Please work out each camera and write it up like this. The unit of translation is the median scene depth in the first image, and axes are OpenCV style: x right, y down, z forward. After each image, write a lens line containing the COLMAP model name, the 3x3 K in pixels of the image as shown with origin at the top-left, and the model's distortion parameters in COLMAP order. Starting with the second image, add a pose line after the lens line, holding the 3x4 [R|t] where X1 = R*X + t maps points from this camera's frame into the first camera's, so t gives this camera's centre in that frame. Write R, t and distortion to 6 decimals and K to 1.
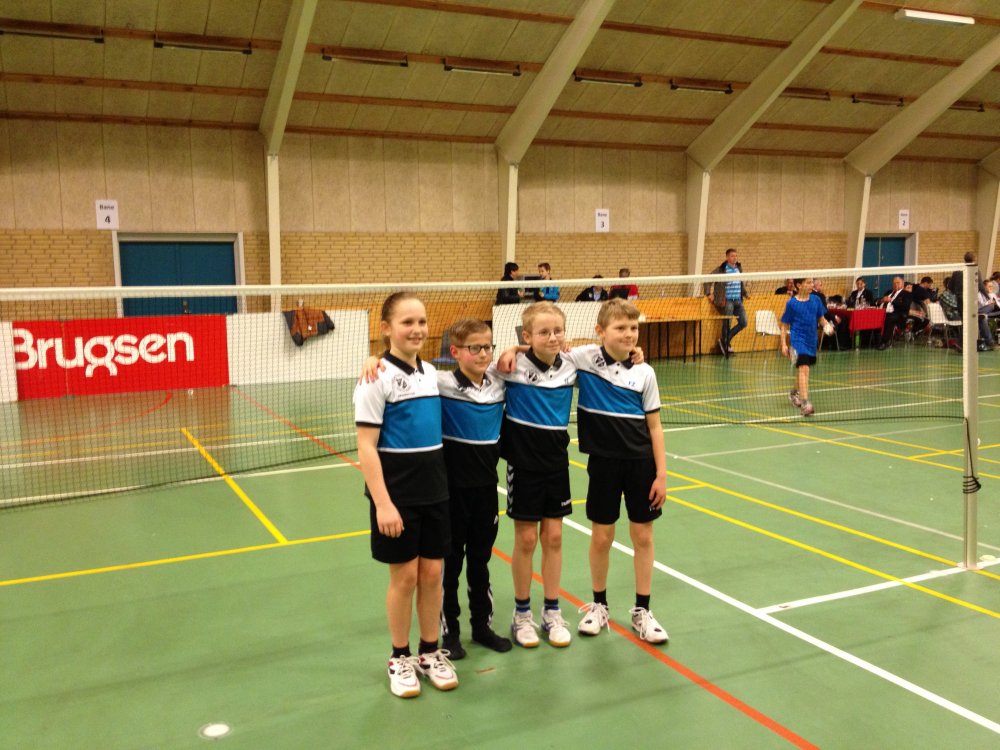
lens RADIAL K [[941.8, 0, 498.2], [0, 941.8, 374.7], [0, 0, 1]] dist [0.022716, 0.000000]
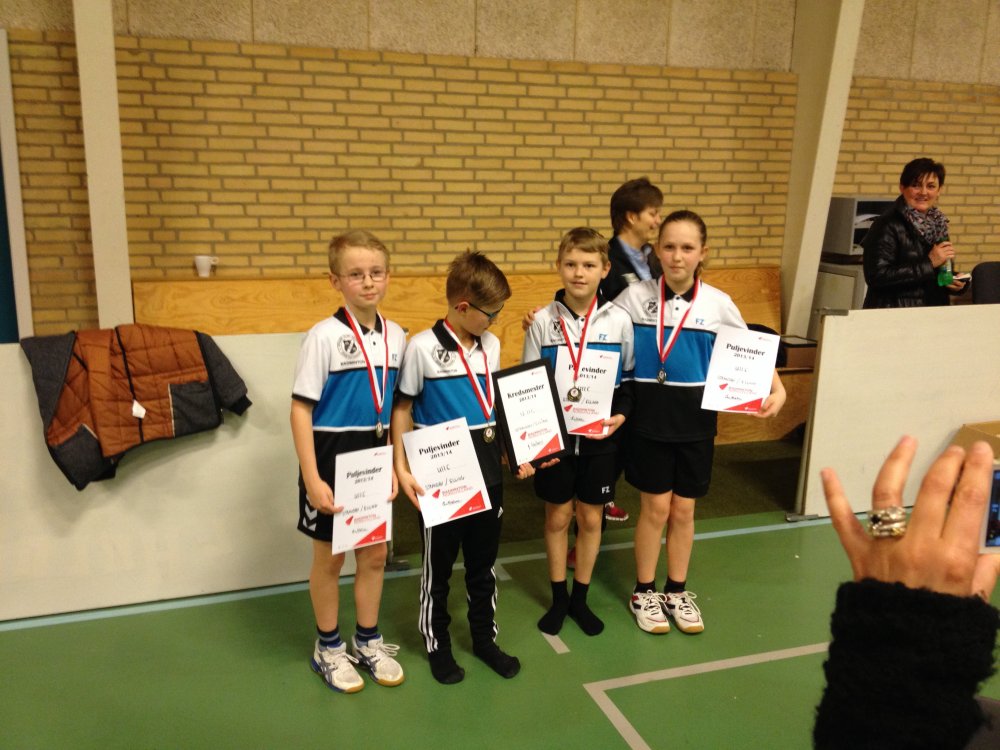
lens RADIAL K [[941.8, 0, 495.1], [0, 941.8, 382.9], [0, 0, 1]] dist [0.022716, 0.000000]
pose [[0.994383, 0.053969, -0.091049, -0.075995], [-0.043344, 0.992432, 0.114892, -0.075860], [0.096561, -0.110300, 0.989197, 0.664426]]
